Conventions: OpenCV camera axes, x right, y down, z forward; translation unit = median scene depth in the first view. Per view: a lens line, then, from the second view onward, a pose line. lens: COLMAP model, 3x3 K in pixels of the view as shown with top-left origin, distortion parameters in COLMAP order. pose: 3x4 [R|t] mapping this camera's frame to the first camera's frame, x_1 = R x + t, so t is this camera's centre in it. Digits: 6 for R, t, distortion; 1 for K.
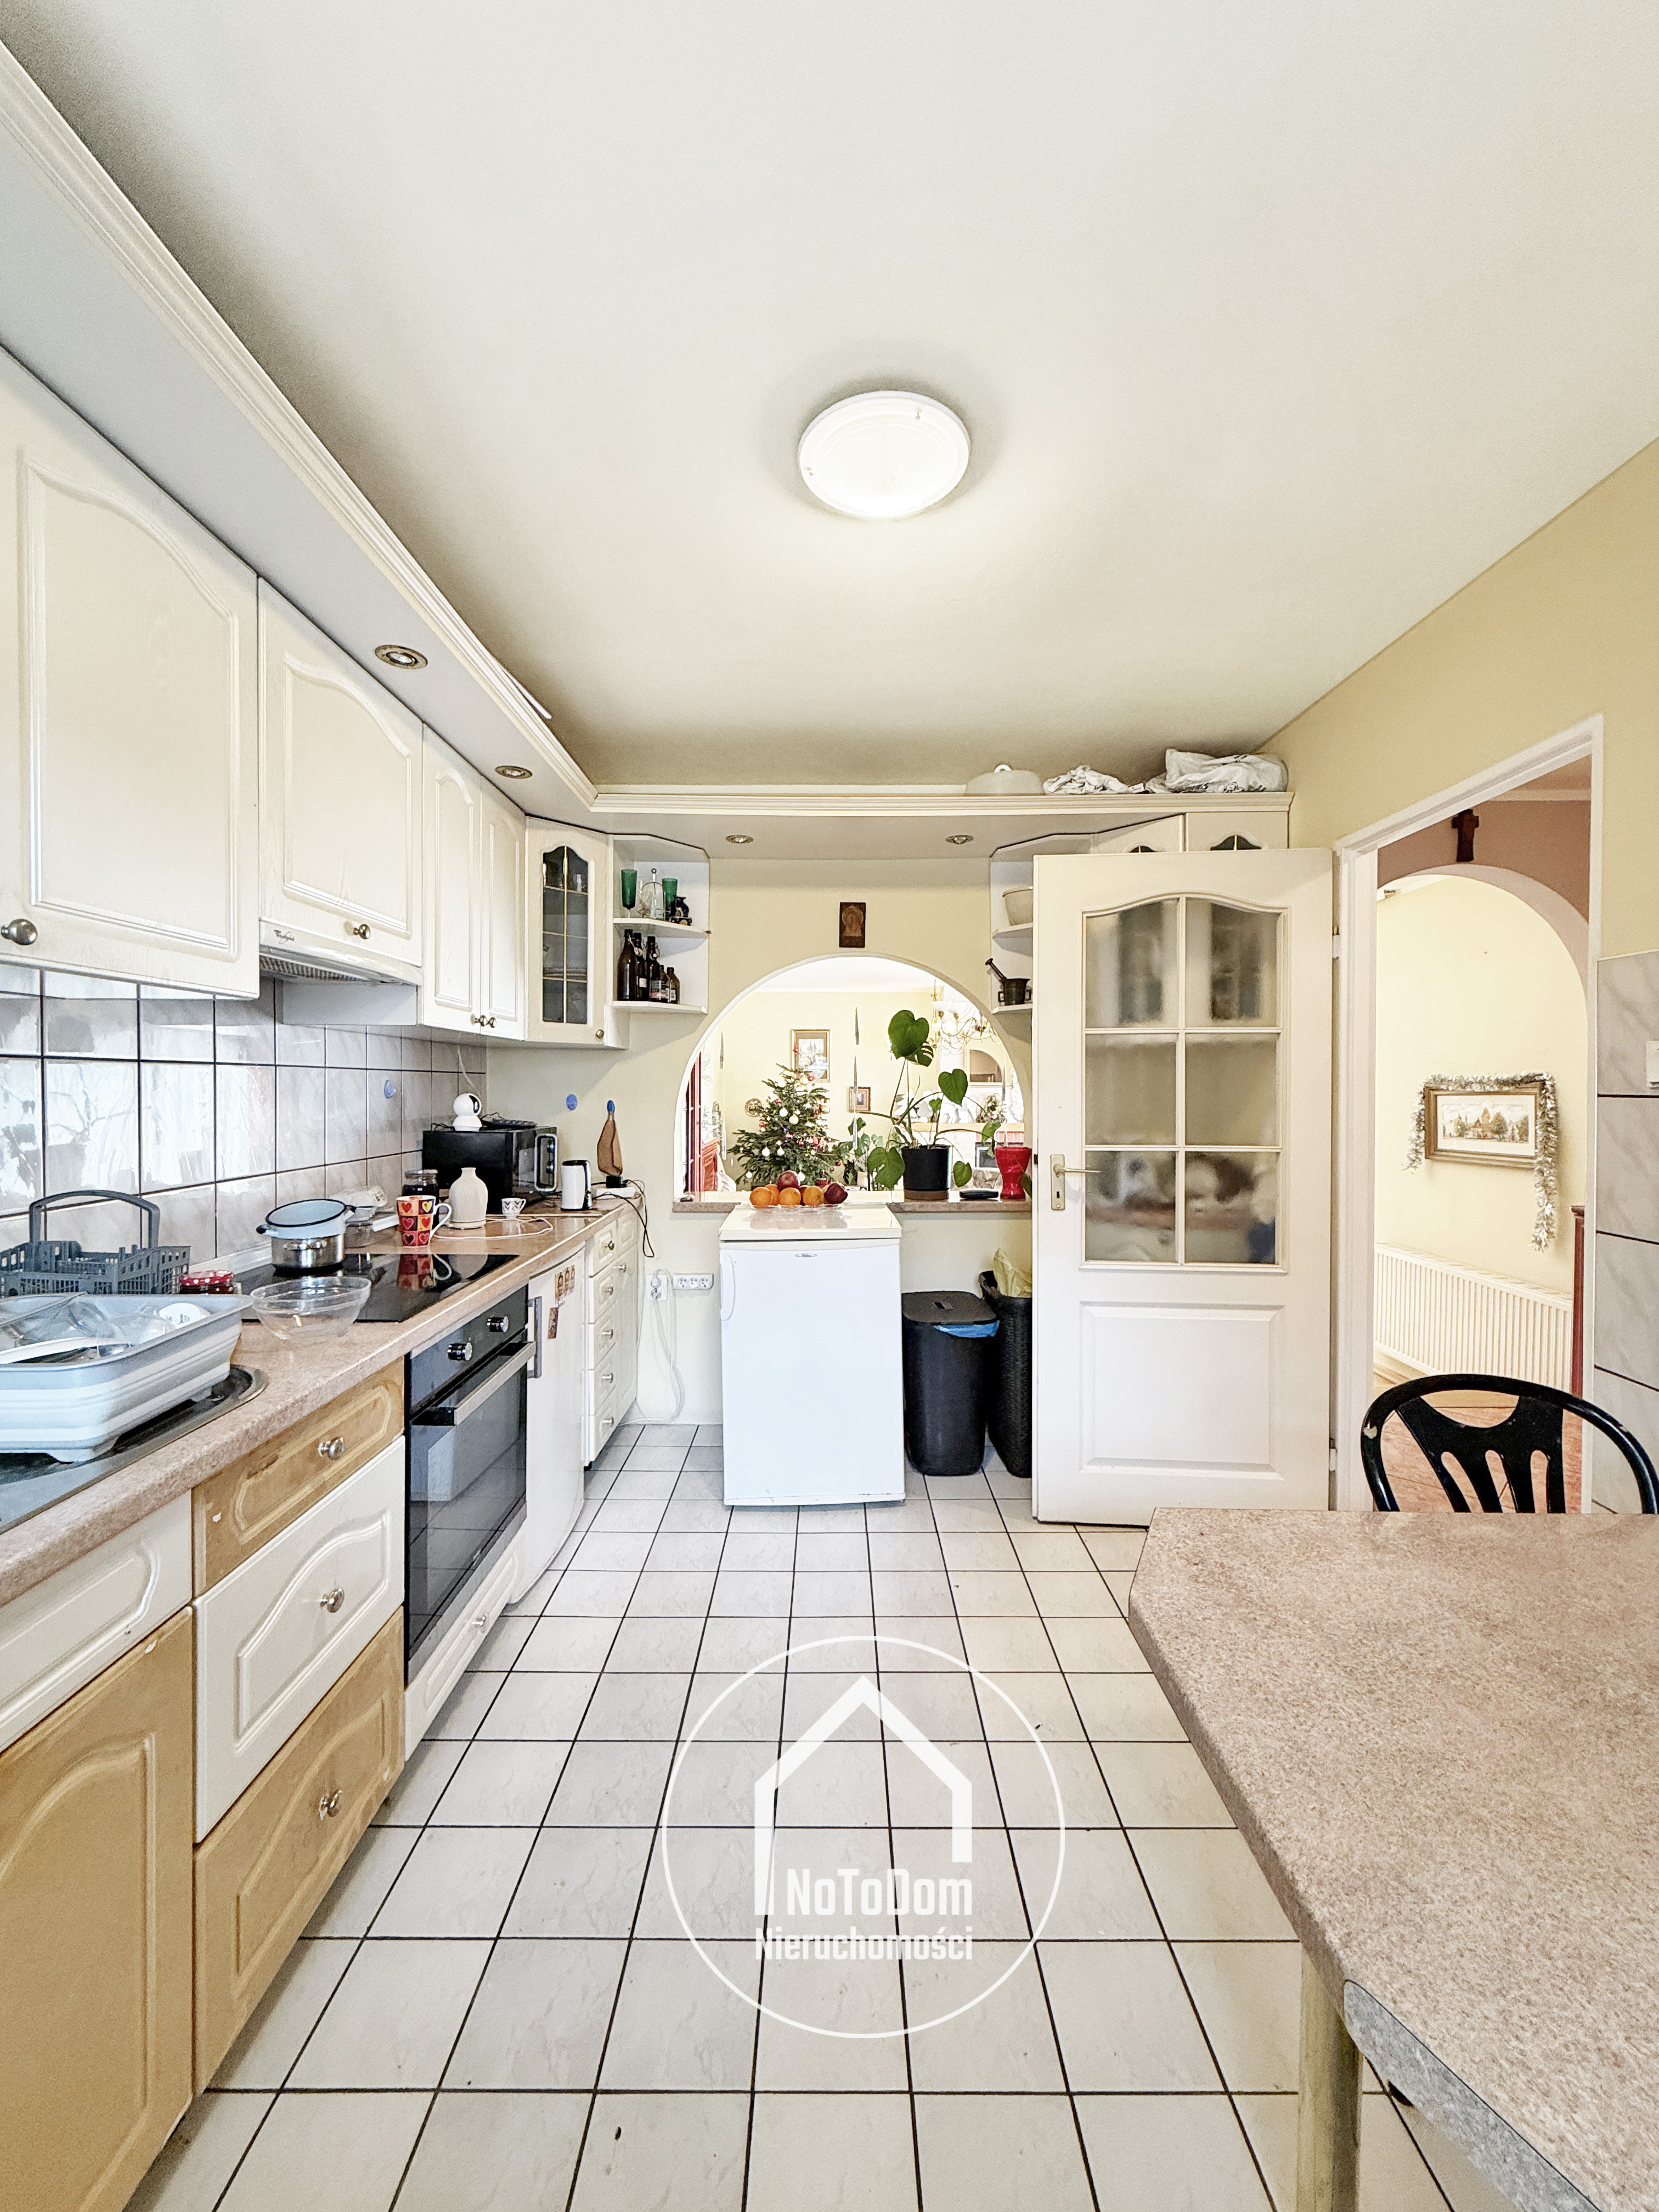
lens RADIAL K [[881.0, 0, 835.5], [0, 881.0, 1099.5], [0, 0, 1]] dist [-0.001629, 0.000583]
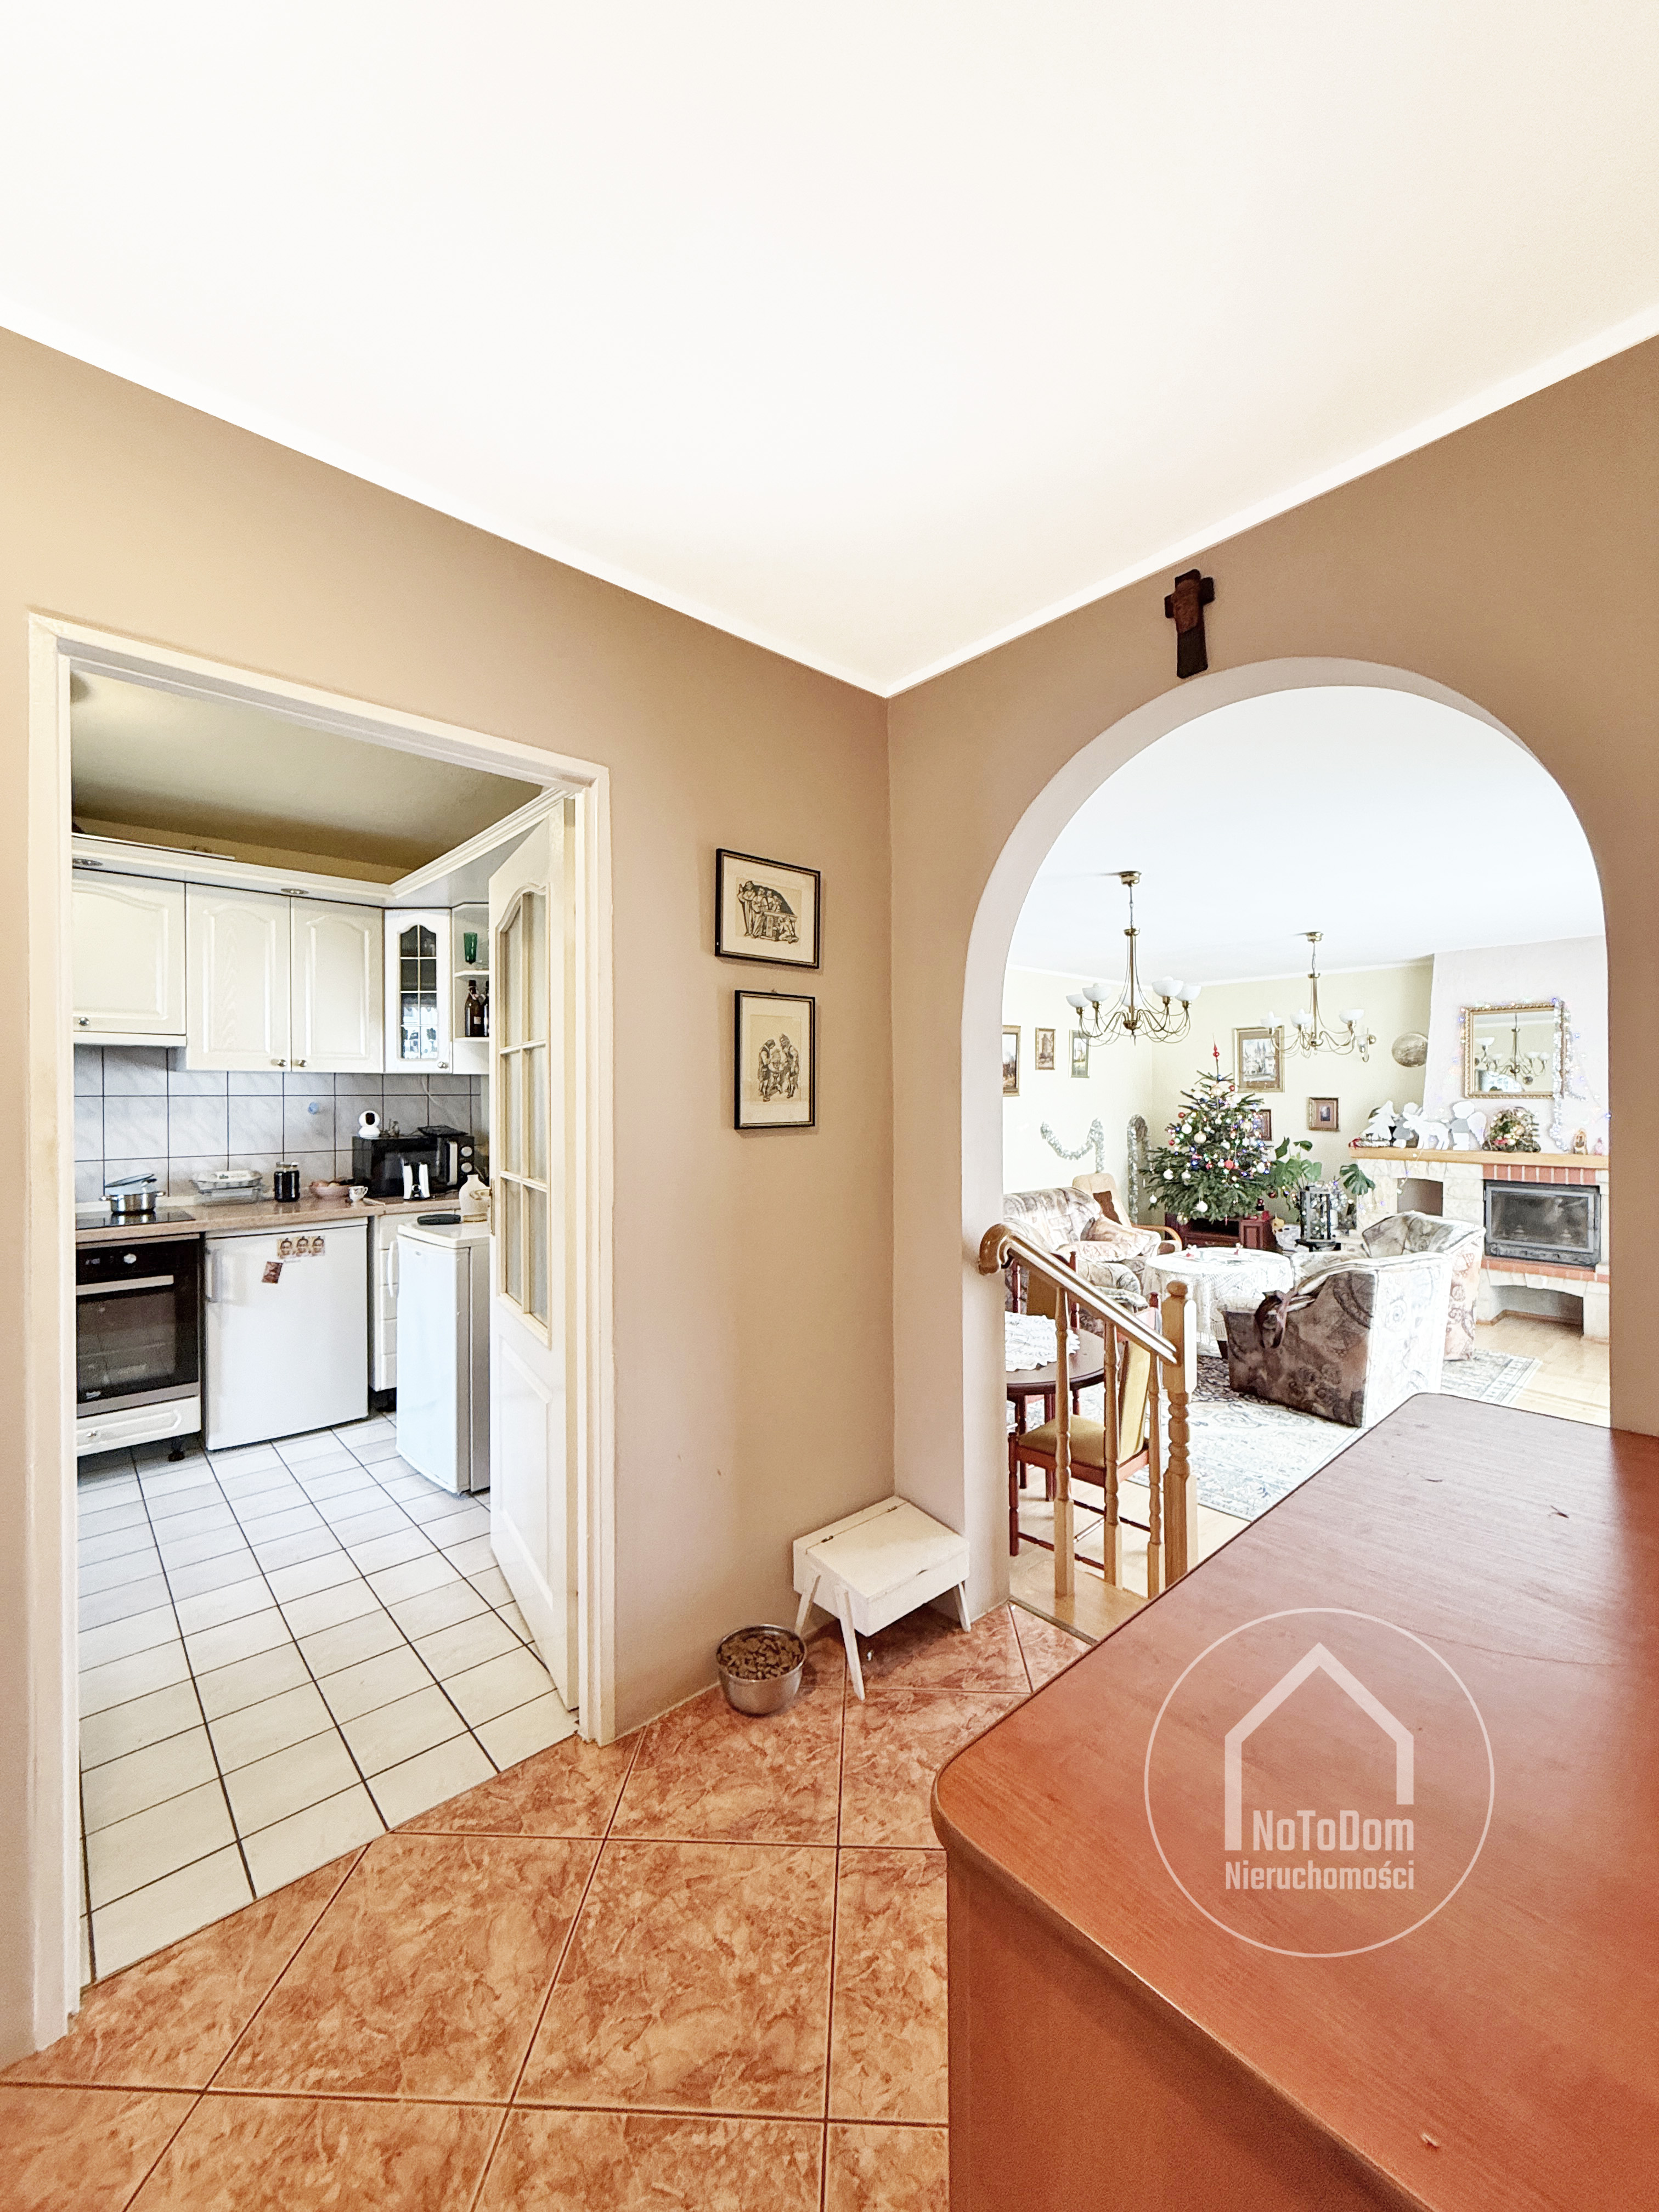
lens RADIAL K [[881.0, 0, 830.4], [0, 881.0, 1098.7], [0, 0, 1]] dist [-0.001629, 0.000583]
pose [[0.670469, -0.002153, -0.741934, 0.954044], [-0.005892, 0.999949, -0.008226, -0.015457], [0.741914, 0.009887, 0.670422, 0.497288]]
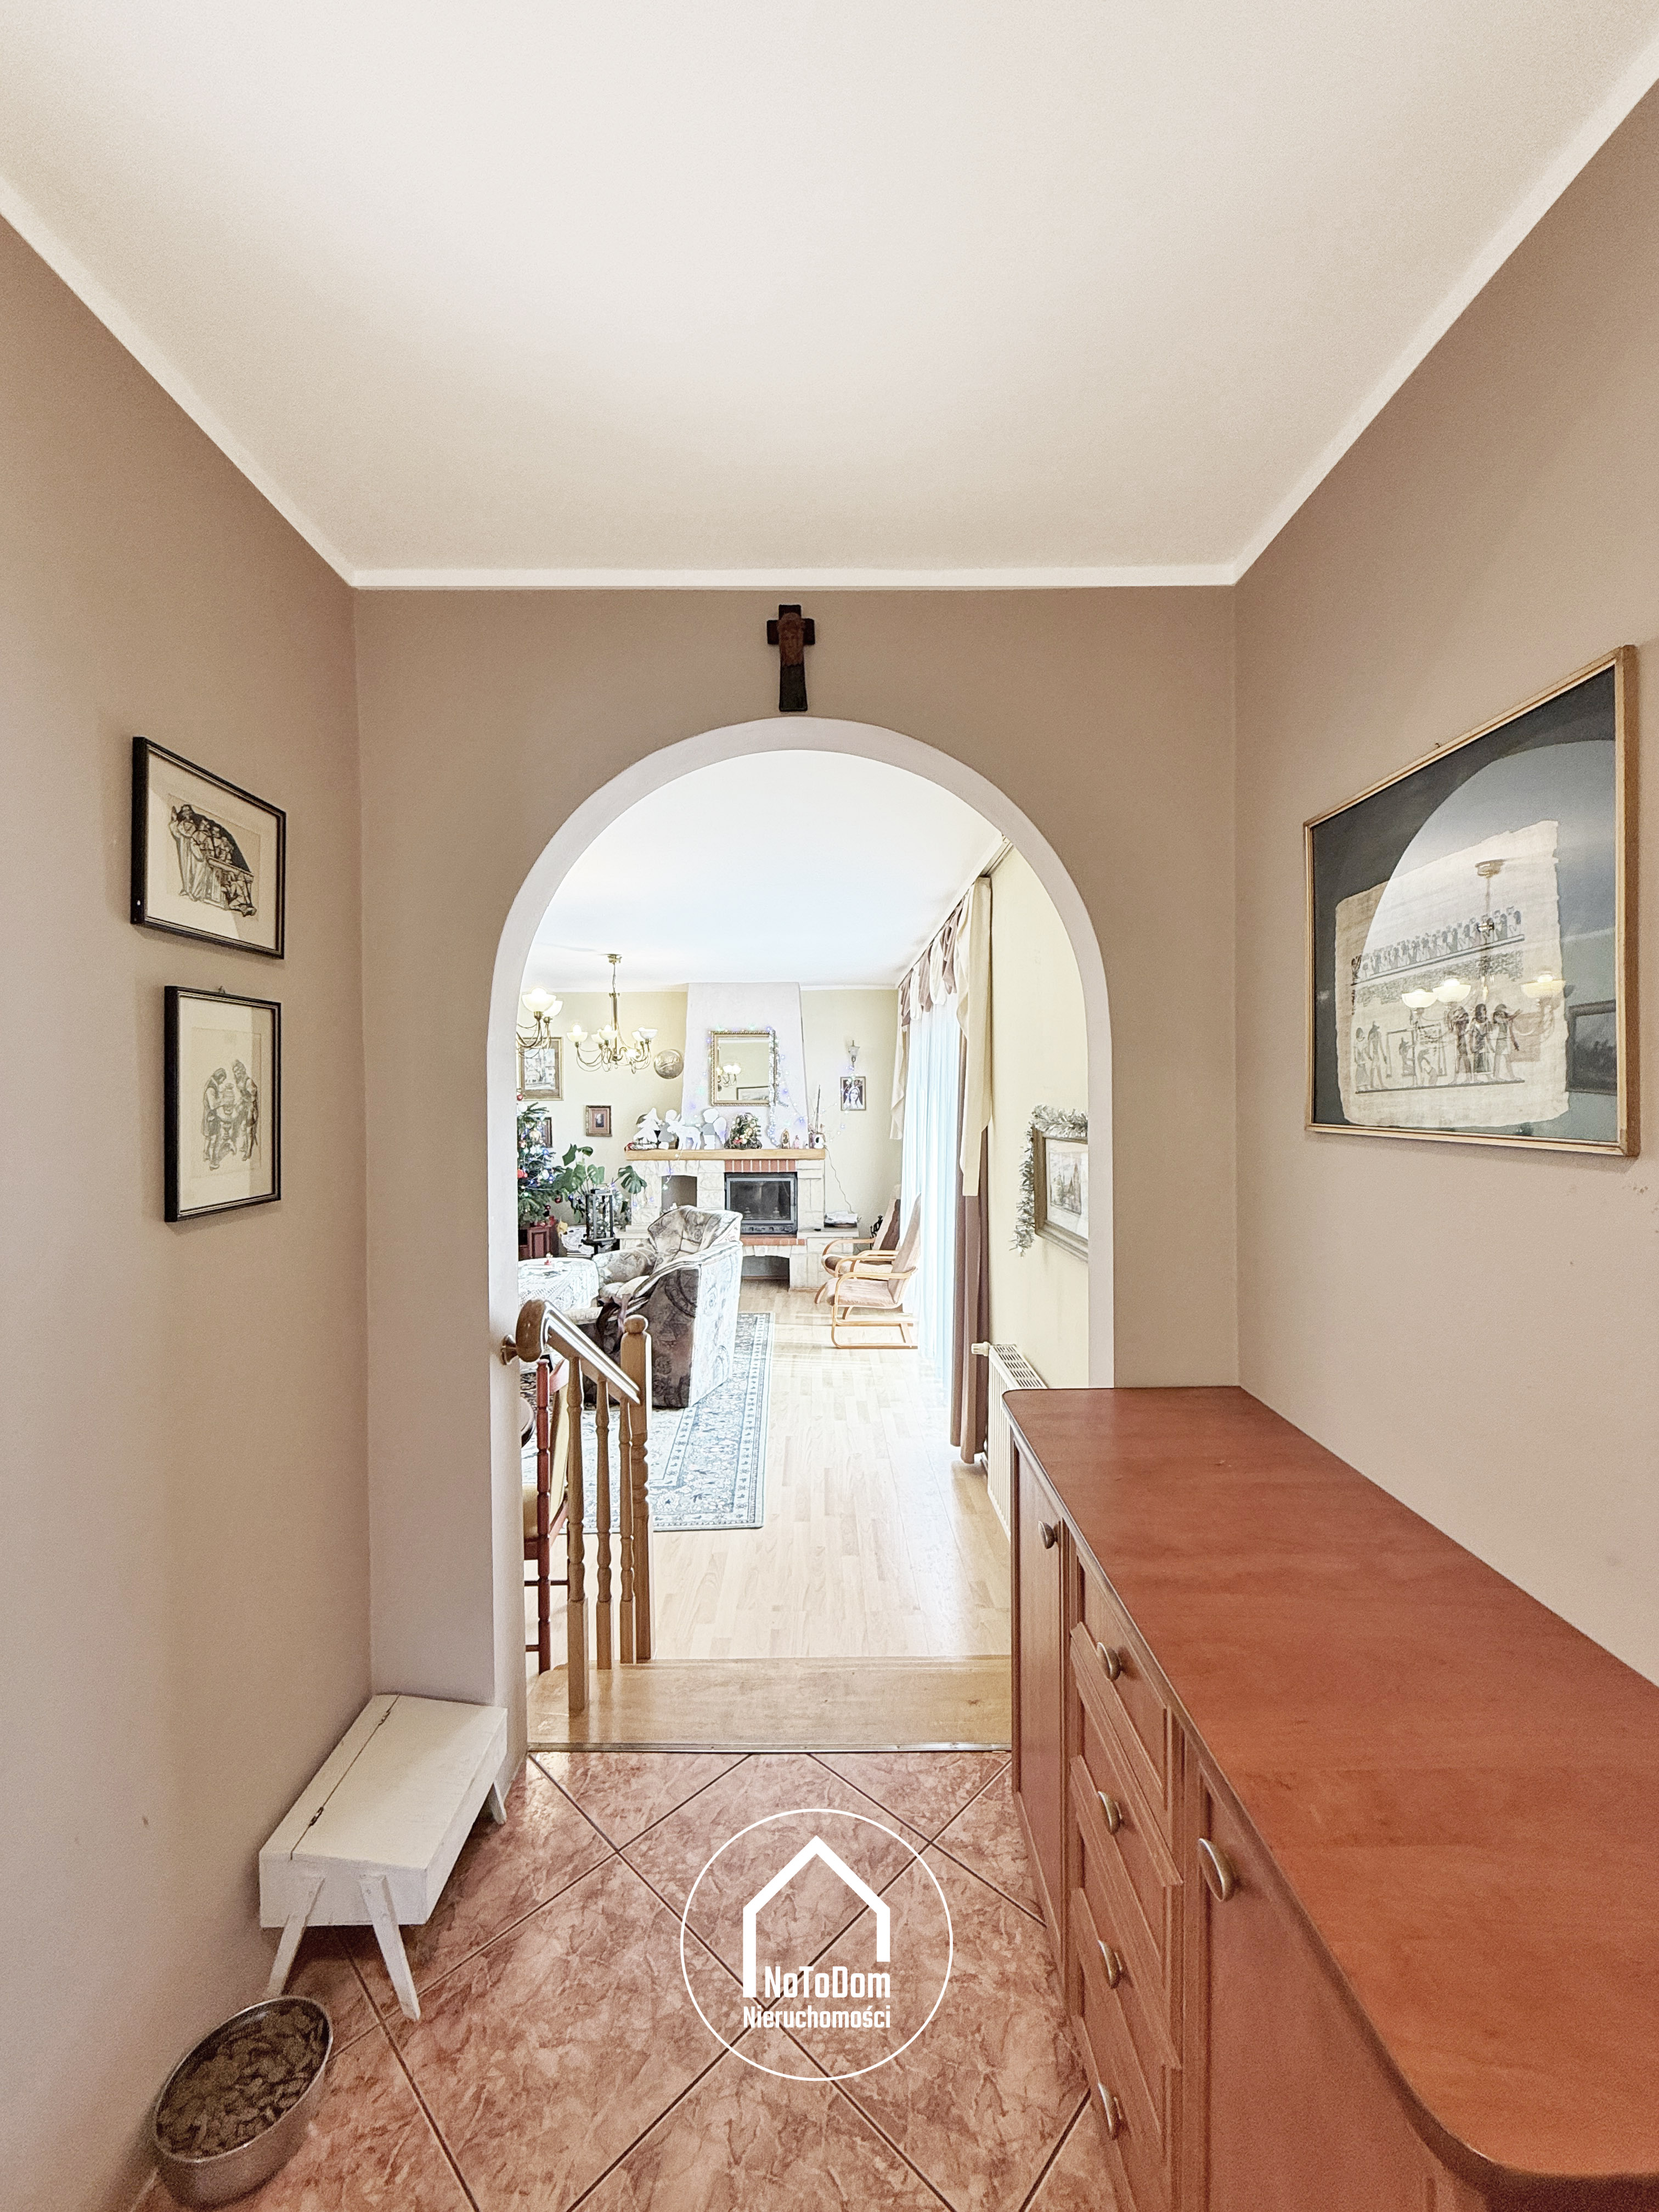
lens RADIAL K [[881.0, 0, 832.3], [0, 881.0, 1098.8], [0, 0, 1]] dist [-0.001629, 0.000583]
pose [[0.999858, -0.007906, 0.014901, 0.727677], [0.008001, 0.999948, -0.006350, -0.044083], [-0.014850, 0.006468, 0.999869, 0.494478]]
